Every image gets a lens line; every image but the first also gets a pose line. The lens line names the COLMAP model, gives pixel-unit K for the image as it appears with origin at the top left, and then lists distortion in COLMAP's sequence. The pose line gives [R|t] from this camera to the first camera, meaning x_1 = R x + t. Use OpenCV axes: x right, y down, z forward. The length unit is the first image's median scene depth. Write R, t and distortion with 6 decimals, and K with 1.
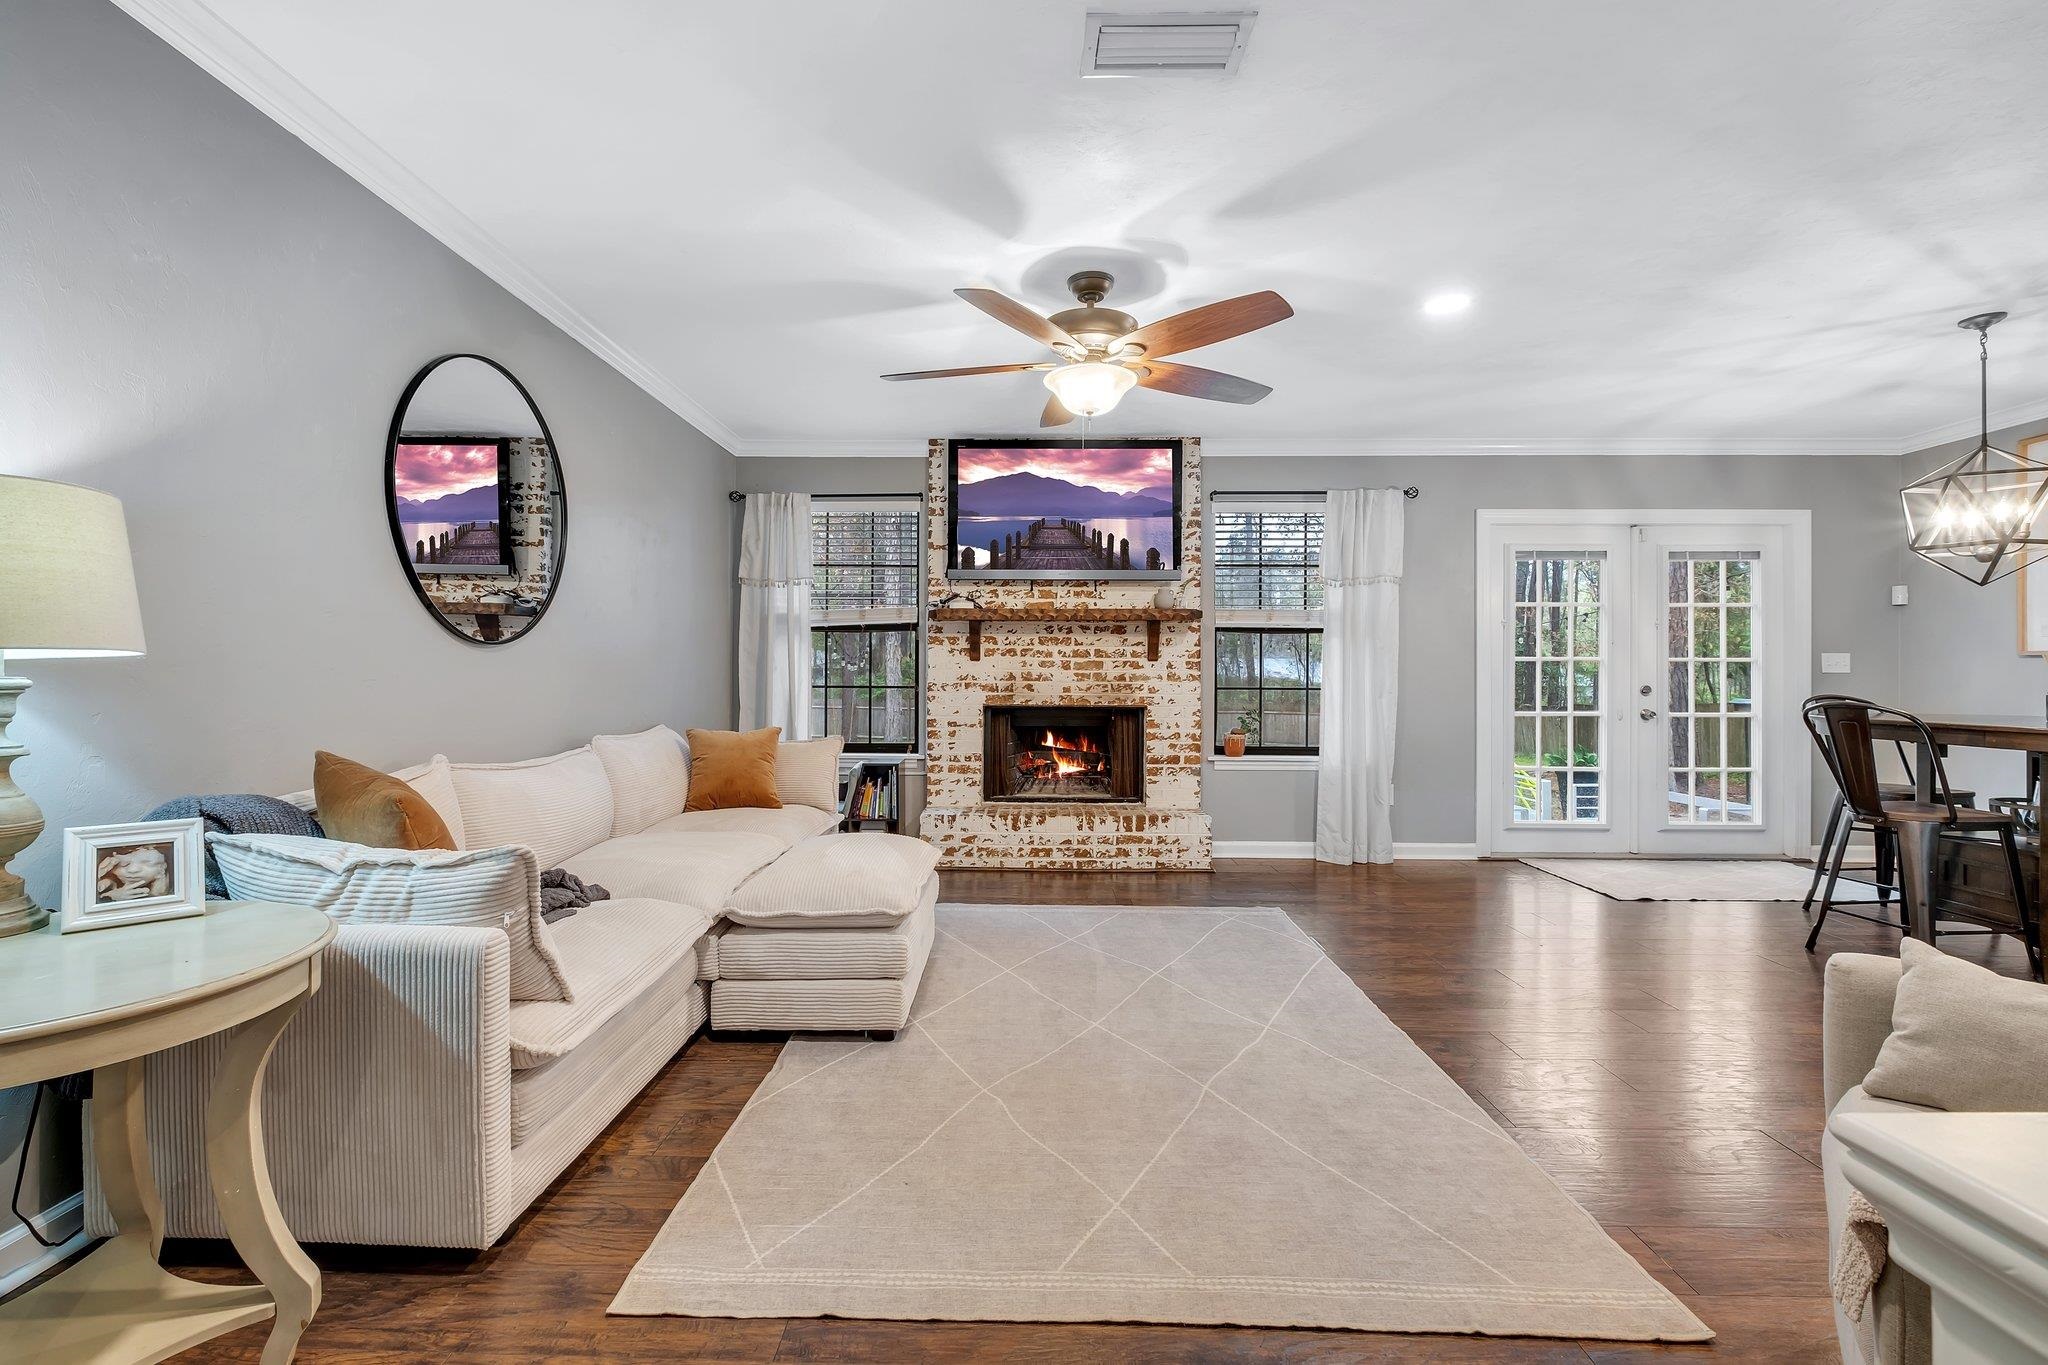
lens RADIAL K [[889.9, 0, 1012.5], [0, 889.9, 671.8], [0, 0, 1]] dist [-0.010496, 0.002202]
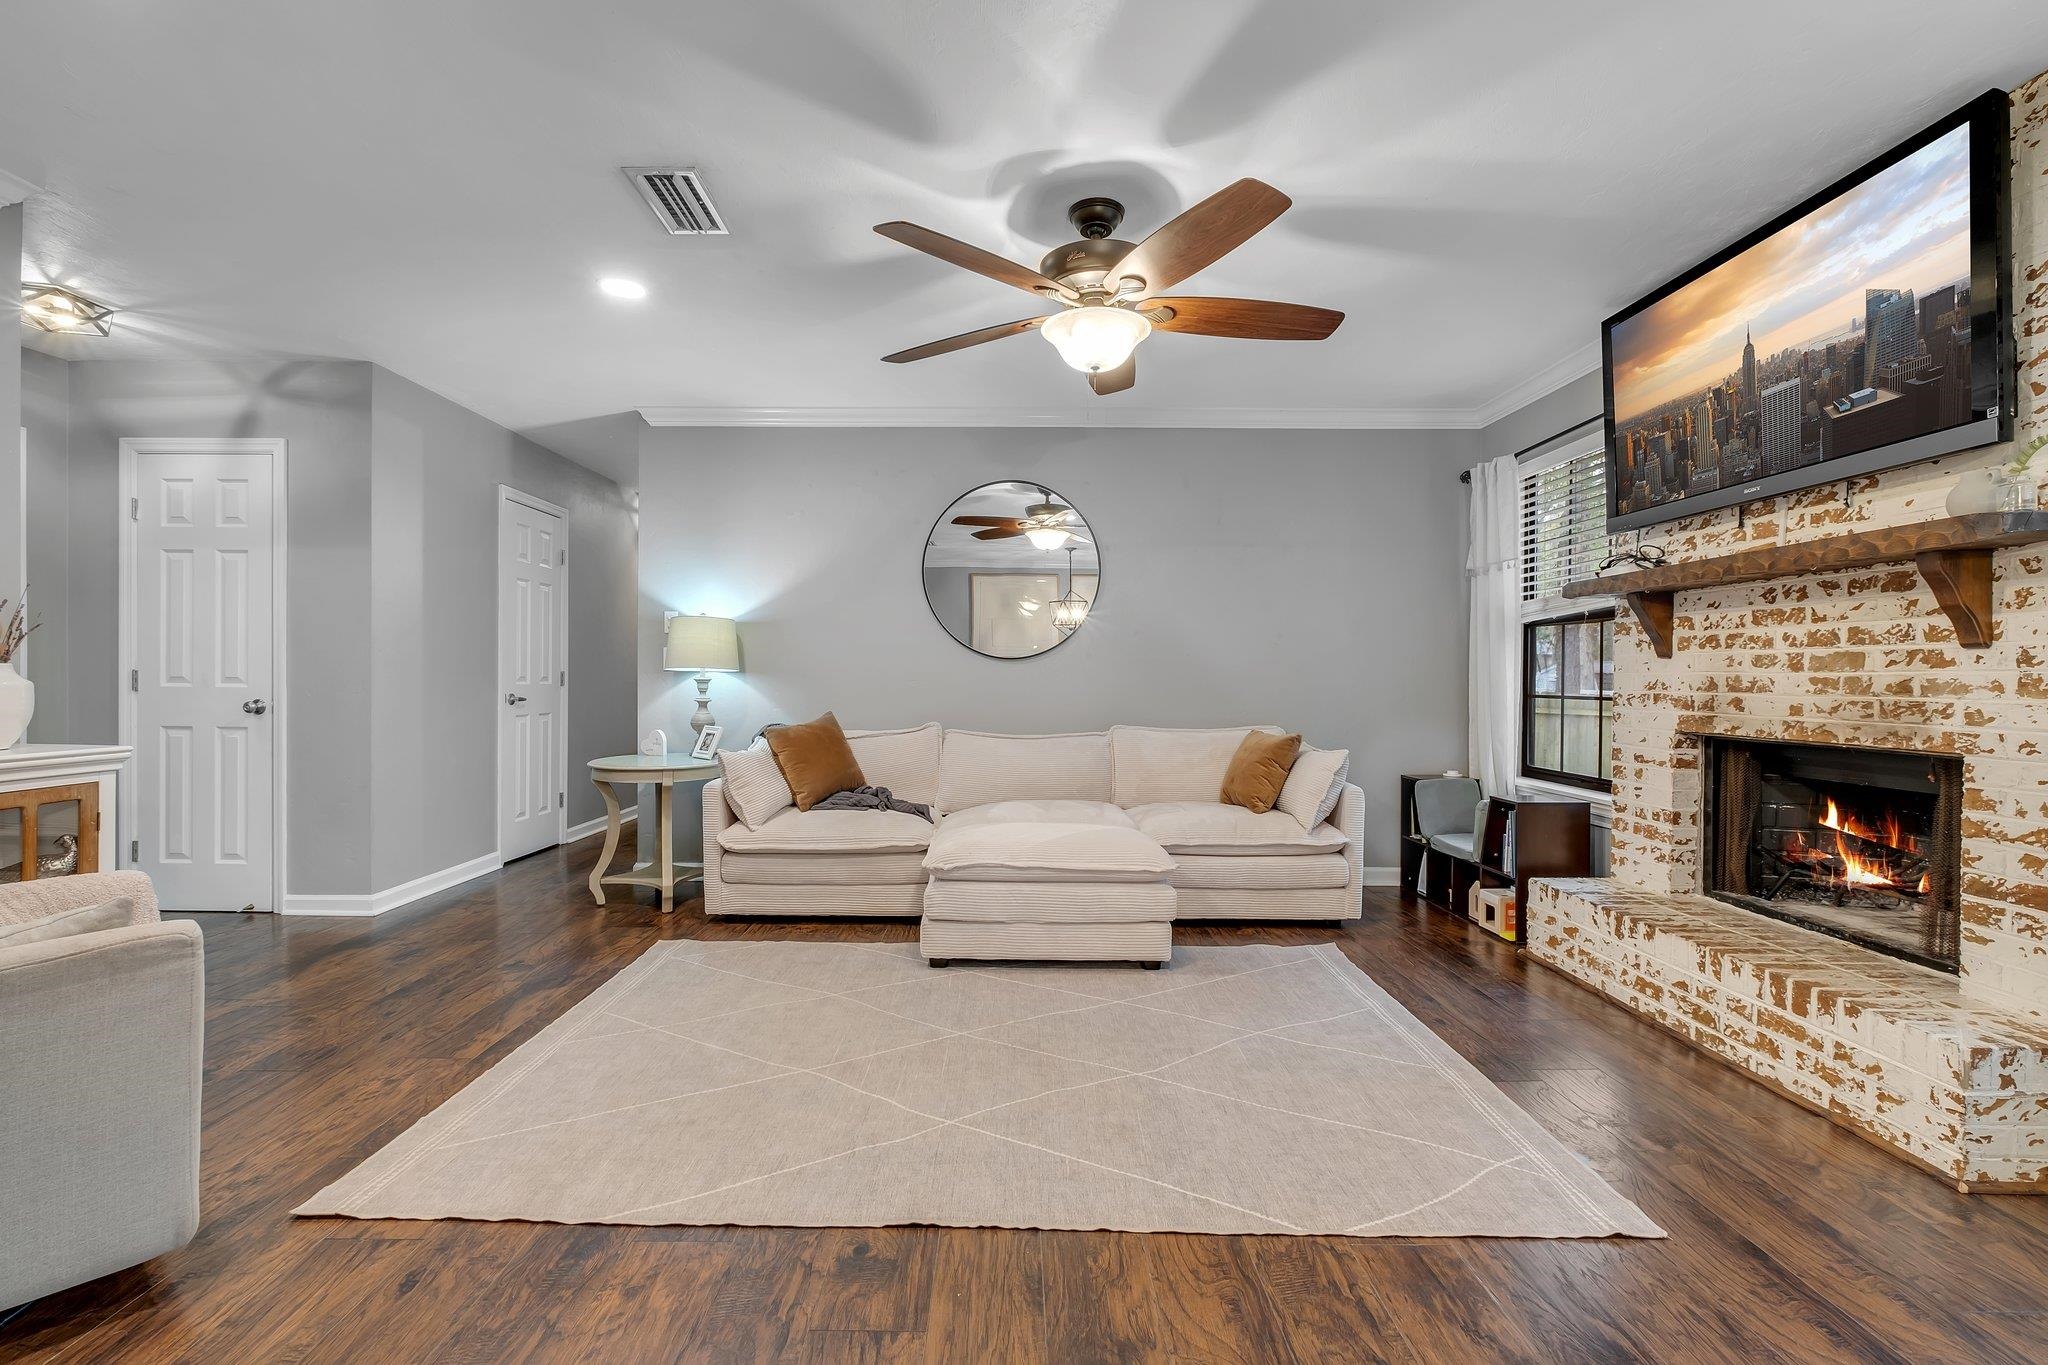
lens RADIAL K [[889.9, 0, 1006.7], [0, 889.9, 685.0], [0, 0, 1]] dist [-0.010496, 0.002202]
pose [[0.016534, 0.004325, -0.999854, 0.561505], [-0.001928, 0.999989, 0.004293, 0.004439], [0.999861, 0.001857, 0.016542, 0.541500]]
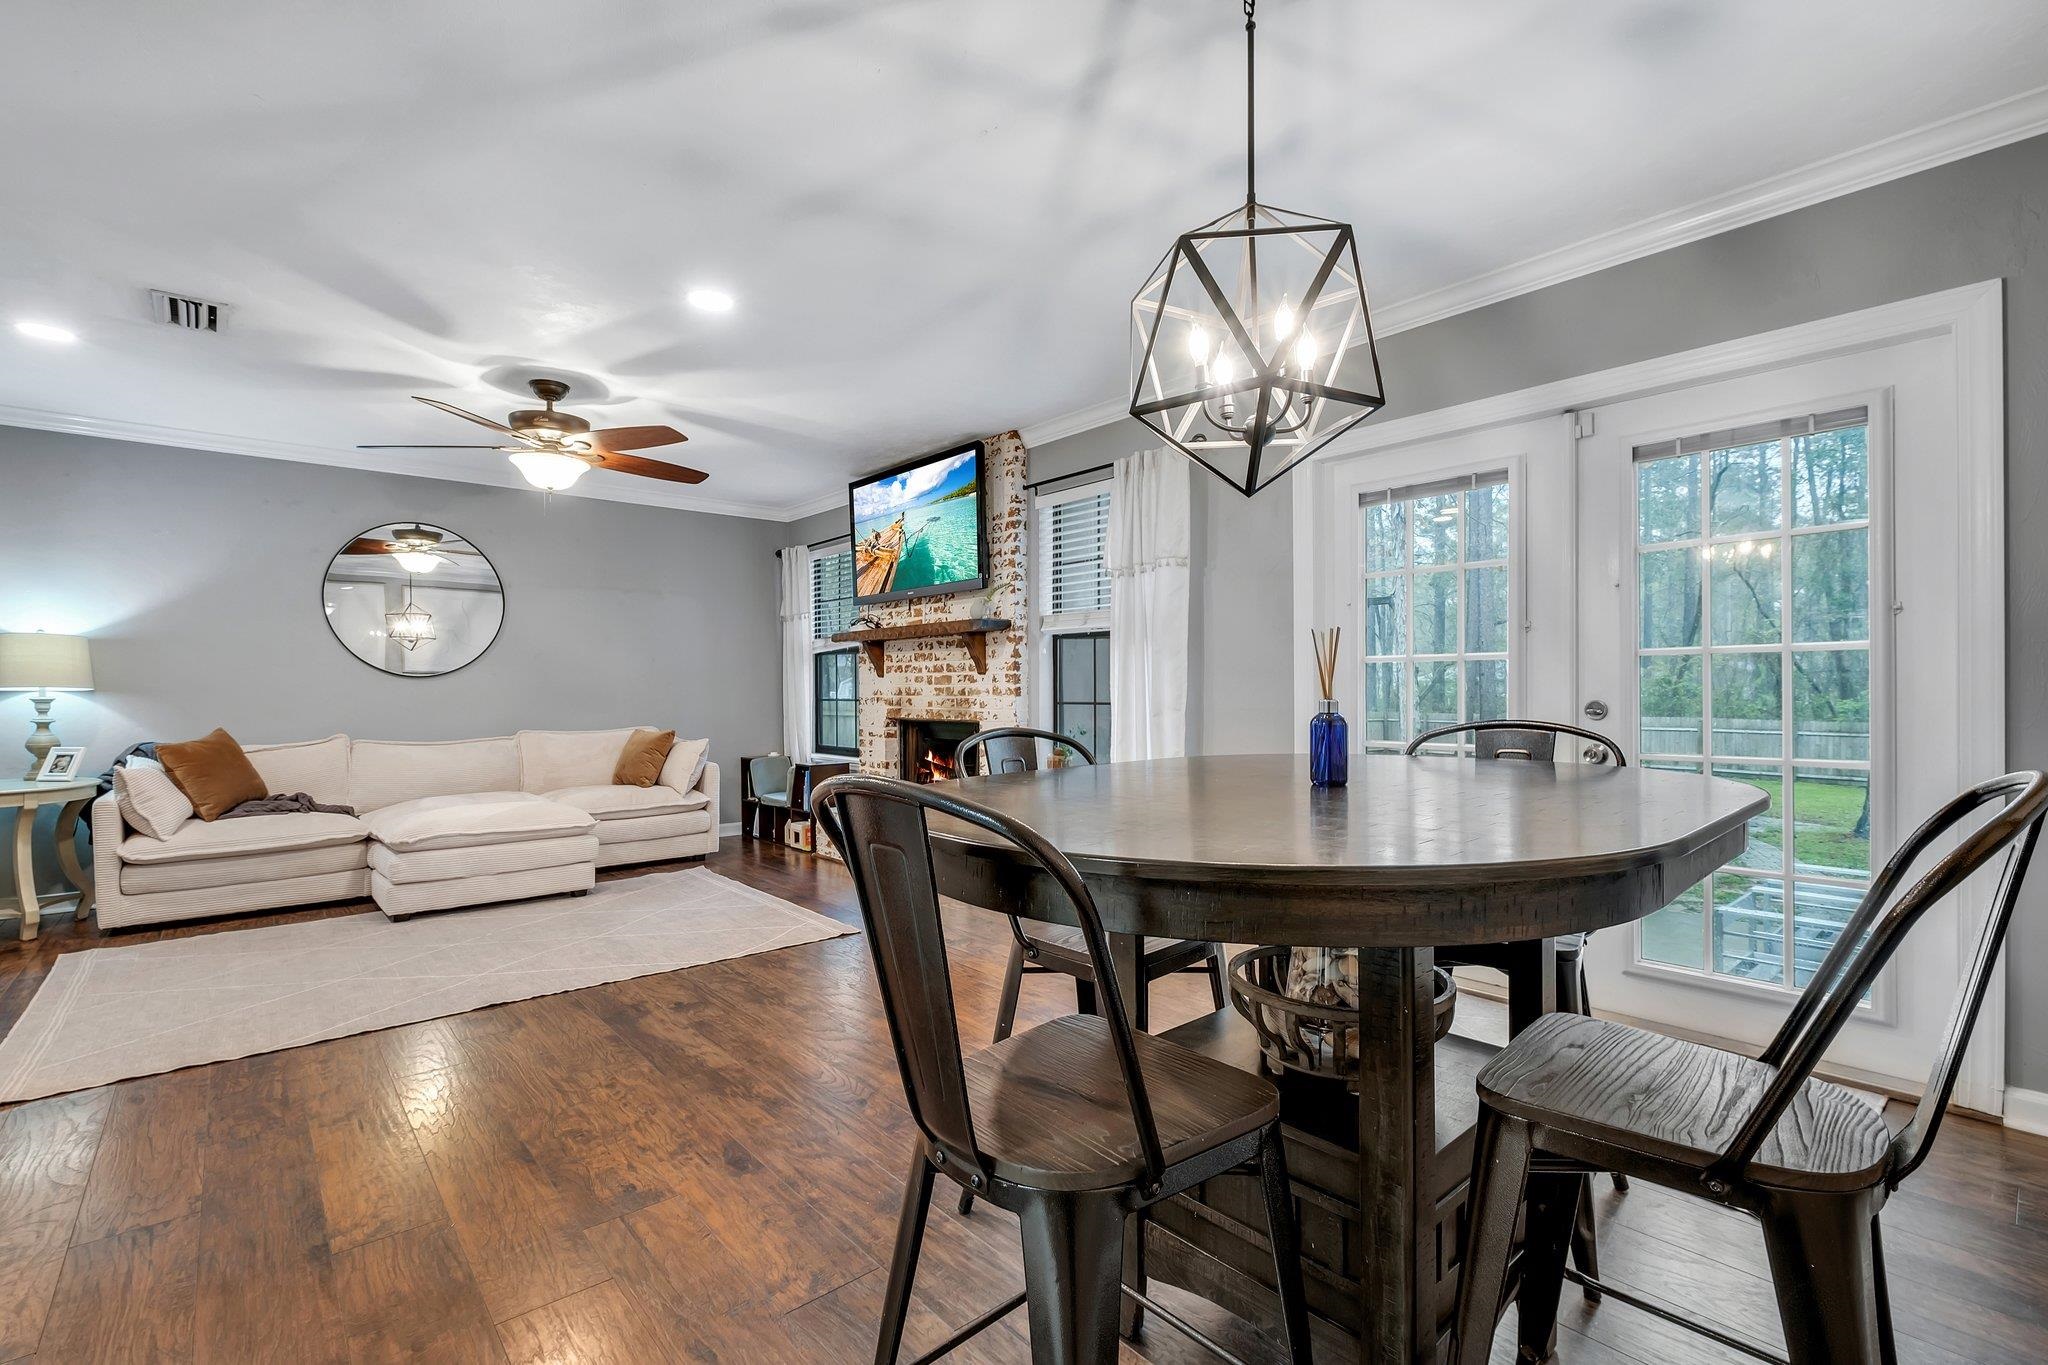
lens RADIAL K [[903.2, 0, 1007.7], [0, 903.2, 693.6], [0, 0, 1]] dist [-0.010285, 0.000311]
pose [[0.669220, -0.004211, -0.743052, 0.898579], [0.011306, 0.999926, 0.004517, 0.004651], [0.742978, -0.011424, 0.669218, 0.370382]]
